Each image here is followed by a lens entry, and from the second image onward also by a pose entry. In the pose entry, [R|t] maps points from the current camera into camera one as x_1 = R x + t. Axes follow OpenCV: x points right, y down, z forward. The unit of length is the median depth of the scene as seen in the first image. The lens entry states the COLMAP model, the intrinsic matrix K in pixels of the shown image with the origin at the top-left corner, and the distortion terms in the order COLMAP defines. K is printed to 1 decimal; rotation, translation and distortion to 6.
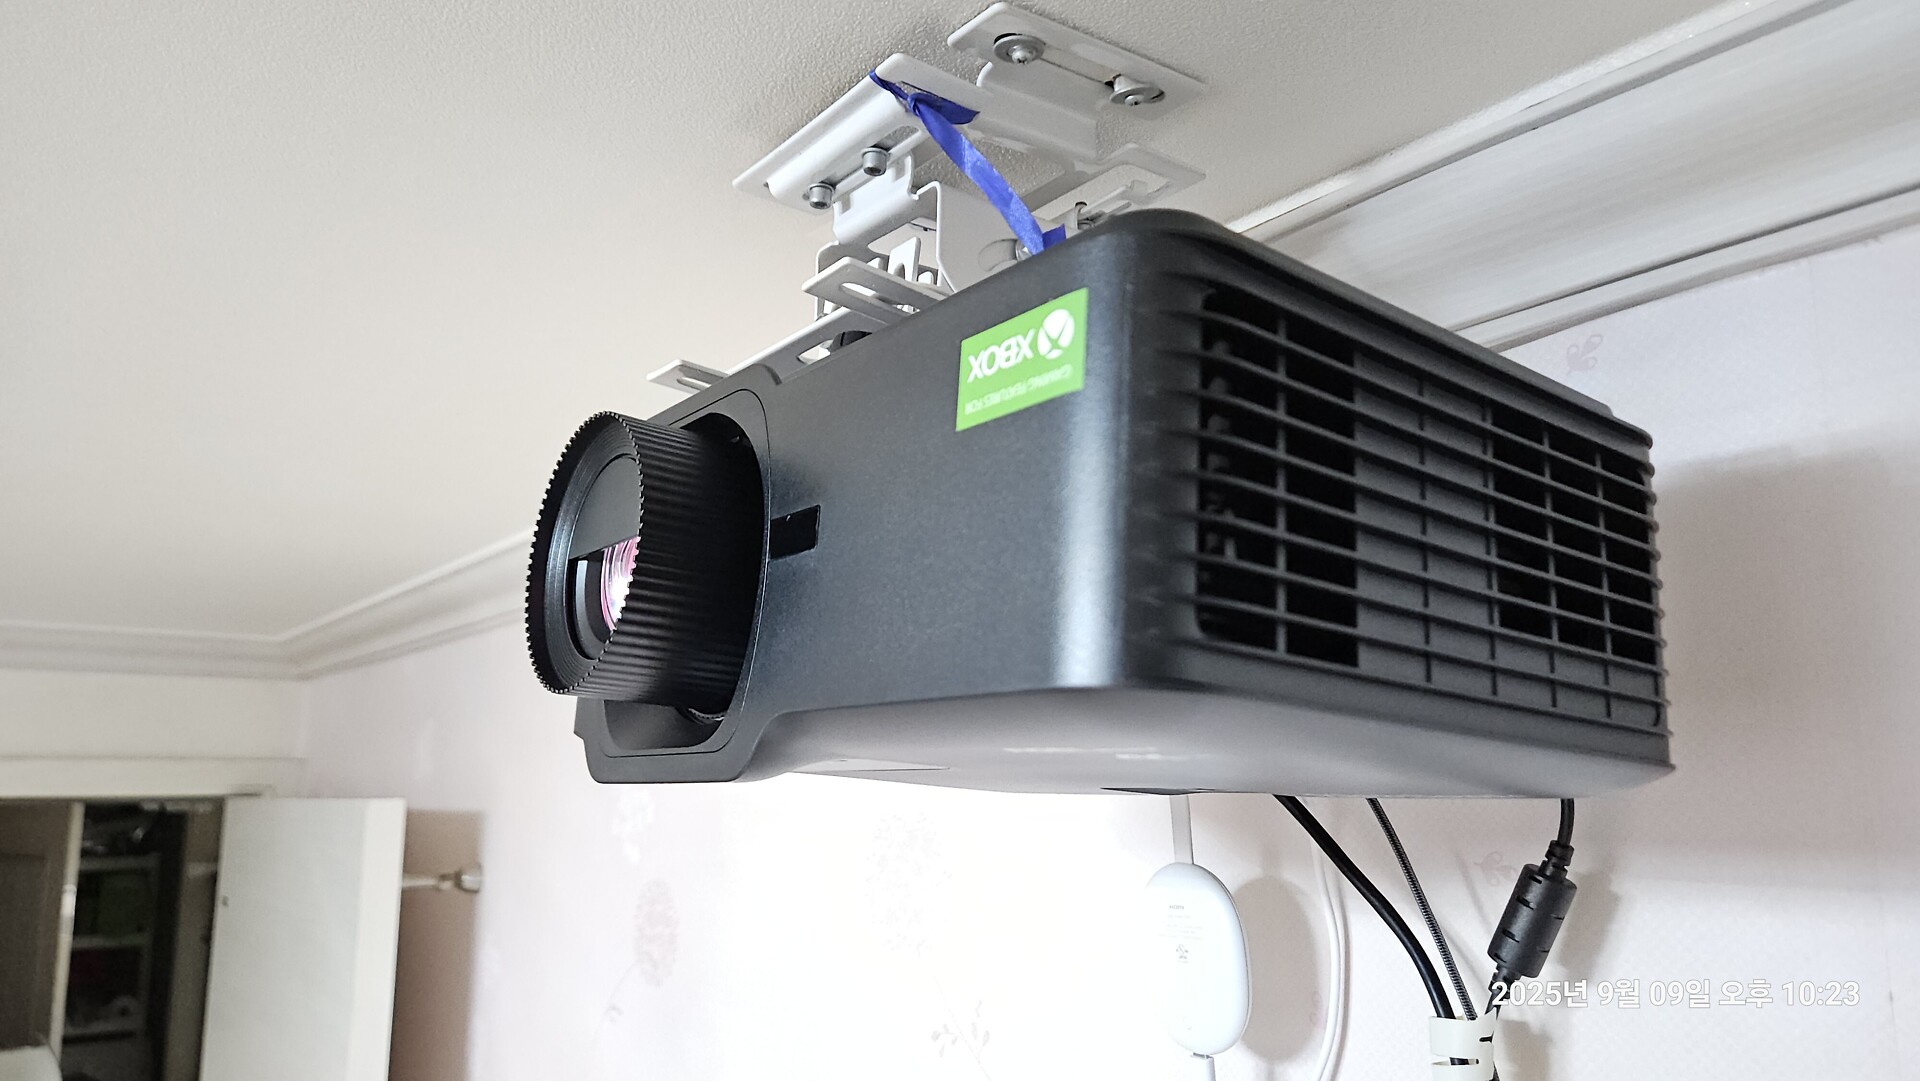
lens RADIAL K [[1326.1, 0, 941.5], [0, 1326.1, 571.5], [0, 0, 1]] dist [0.028709, -0.032818]
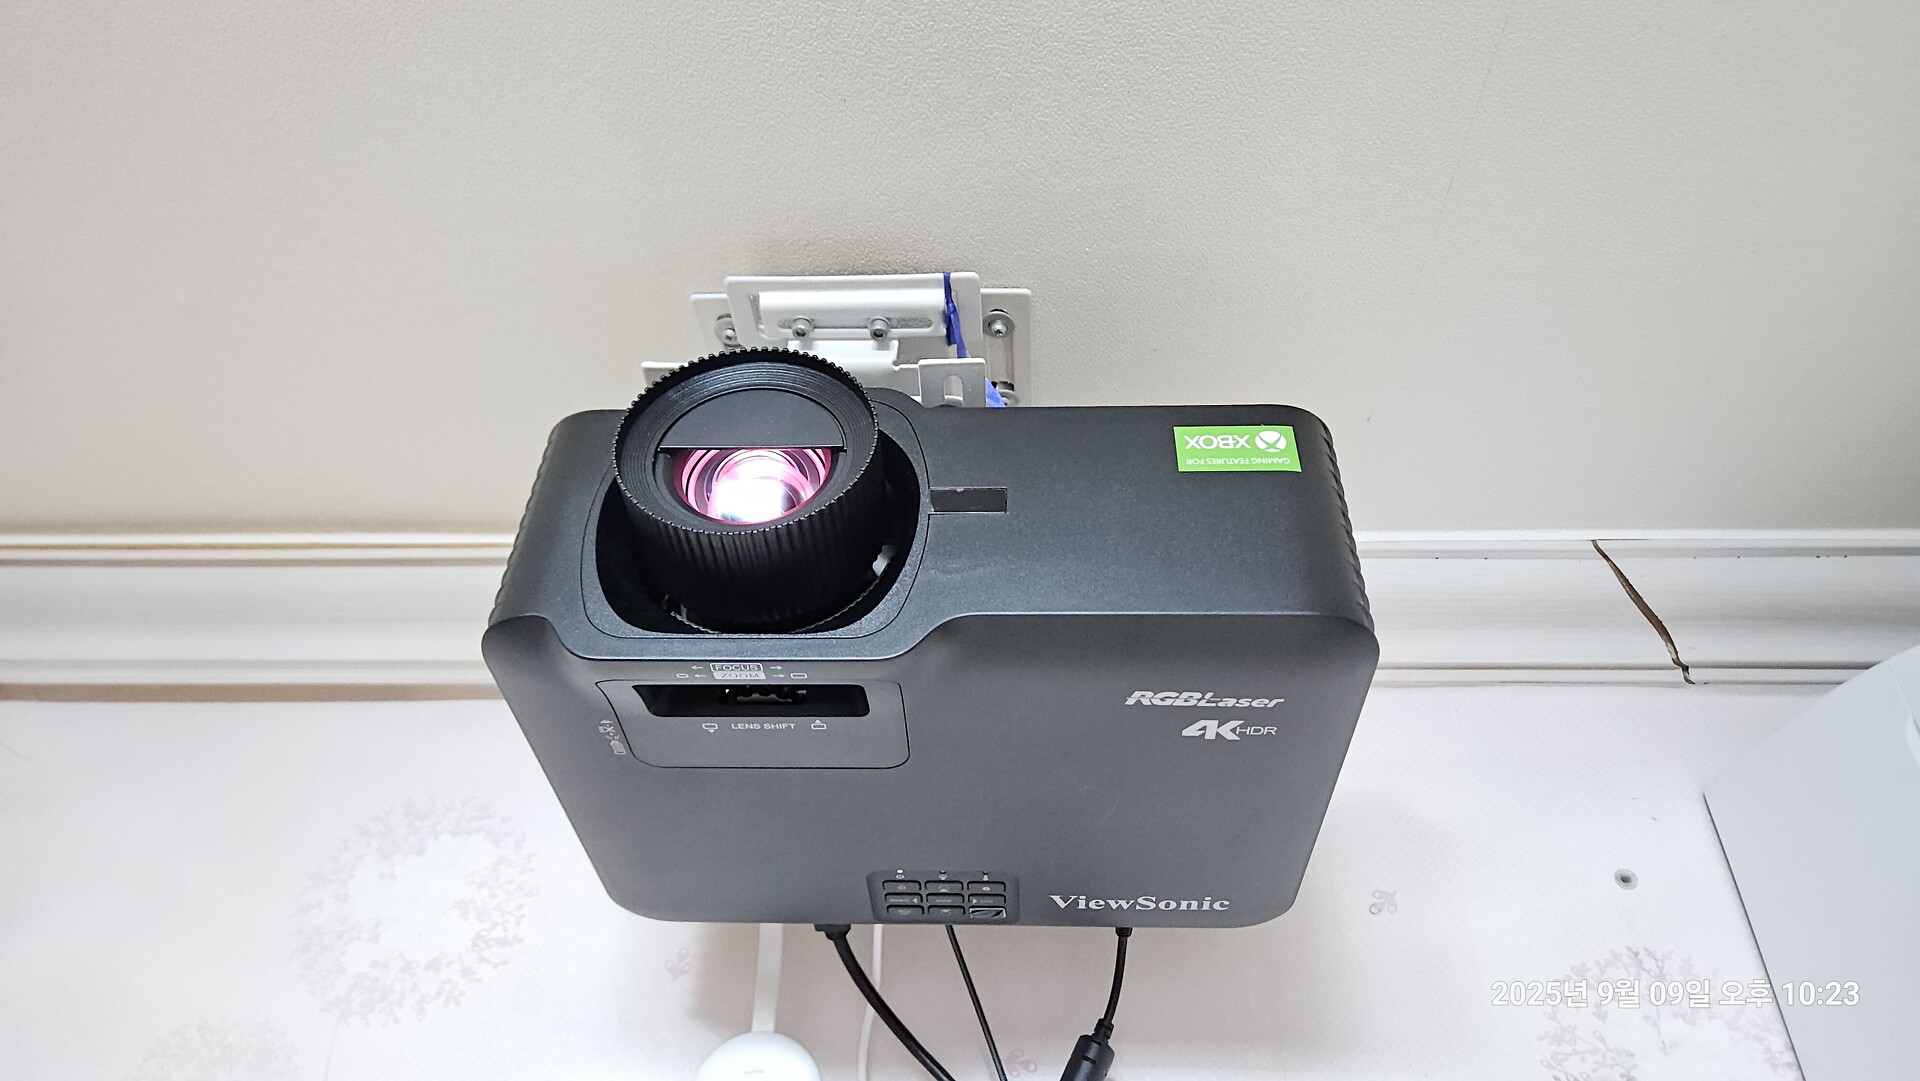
lens RADIAL K [[1326.1, 0, 952.4], [0, 1326.1, 524.2], [0, 0, 1]] dist [0.028709, -0.032818]
pose [[0.631036, 0.487043, 0.603806, -0.674438], [-0.151554, 0.840751, -0.519779, 0.501769], [-0.760805, 0.236490, 0.604358, 0.197032]]
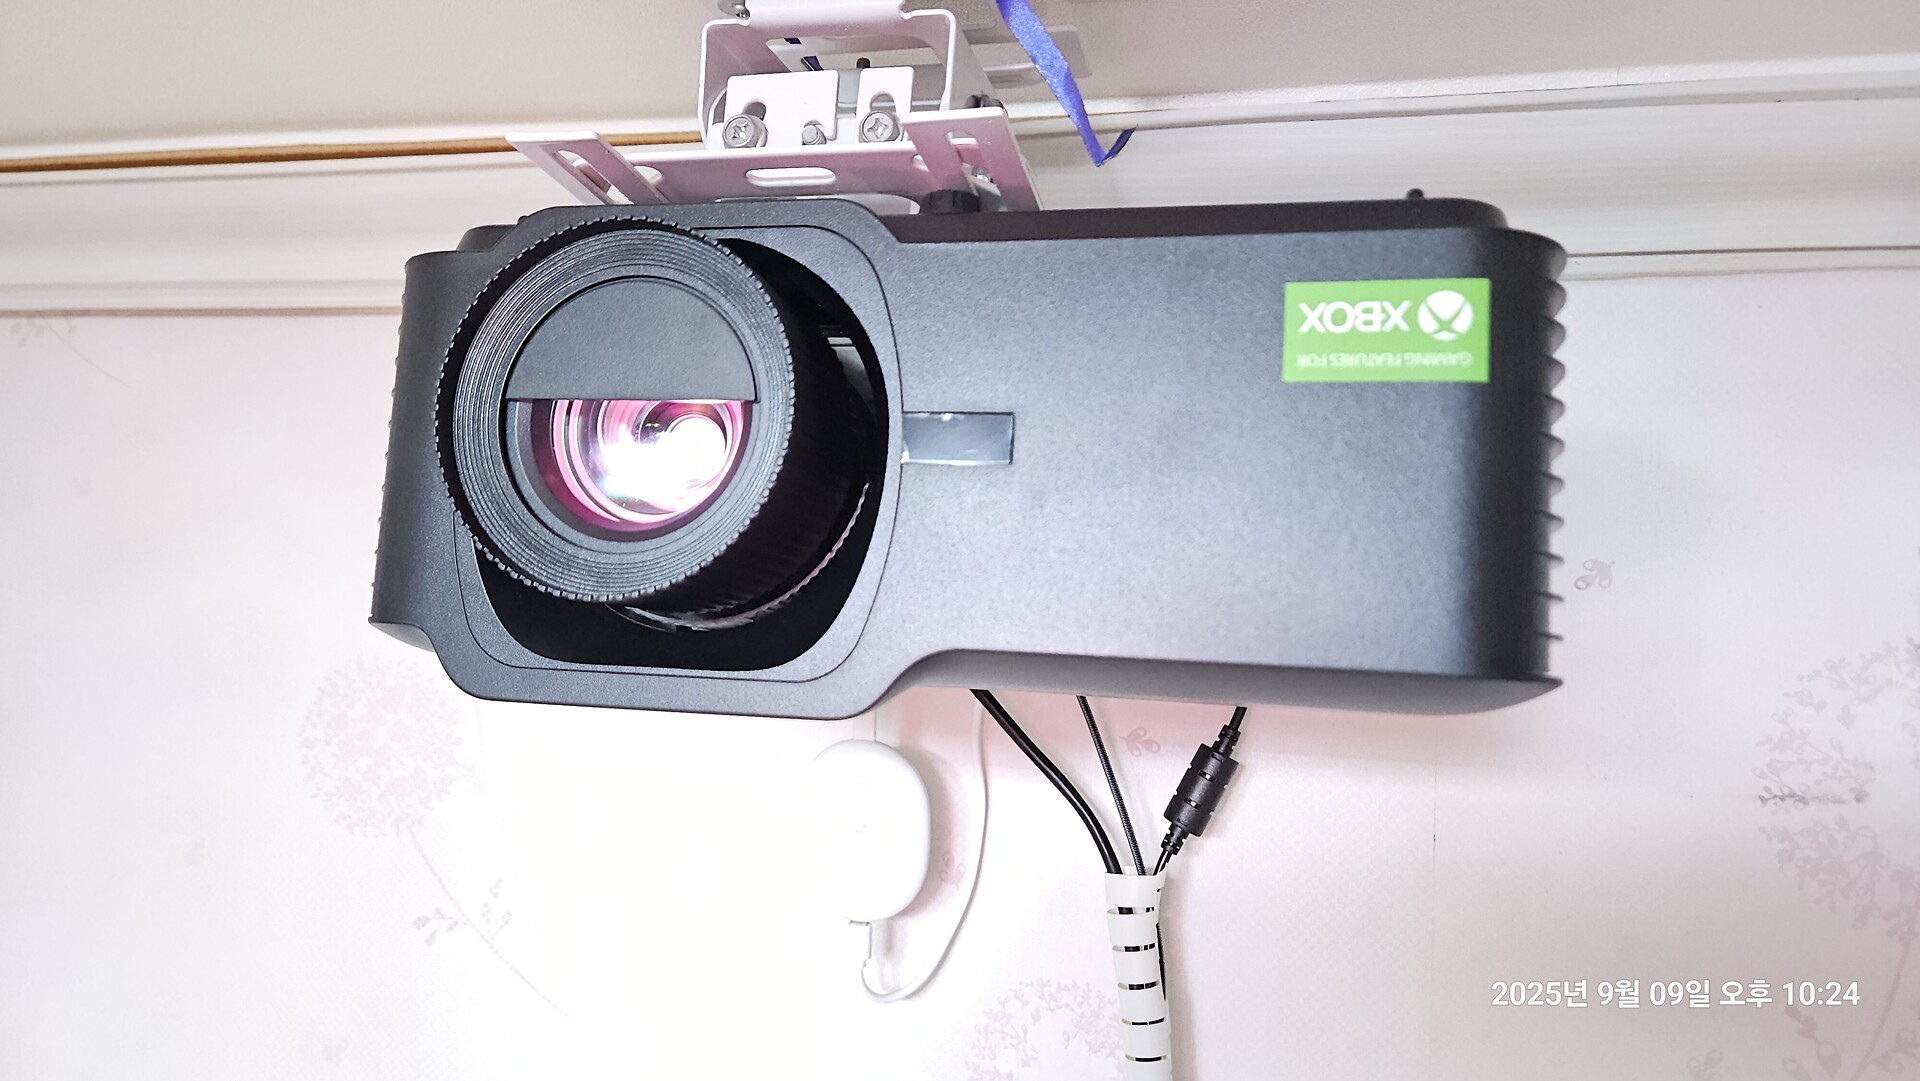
lens RADIAL K [[1326.1, 0, 953.6], [0, 1326.1, 539.2], [0, 0, 1]] dist [0.028709, -0.032818]
pose [[0.768873, 0.057659, 0.636797, -0.503969], [-0.140865, 0.986731, 0.080737, -0.024606], [-0.623692, -0.151779, 0.766793, 0.262333]]
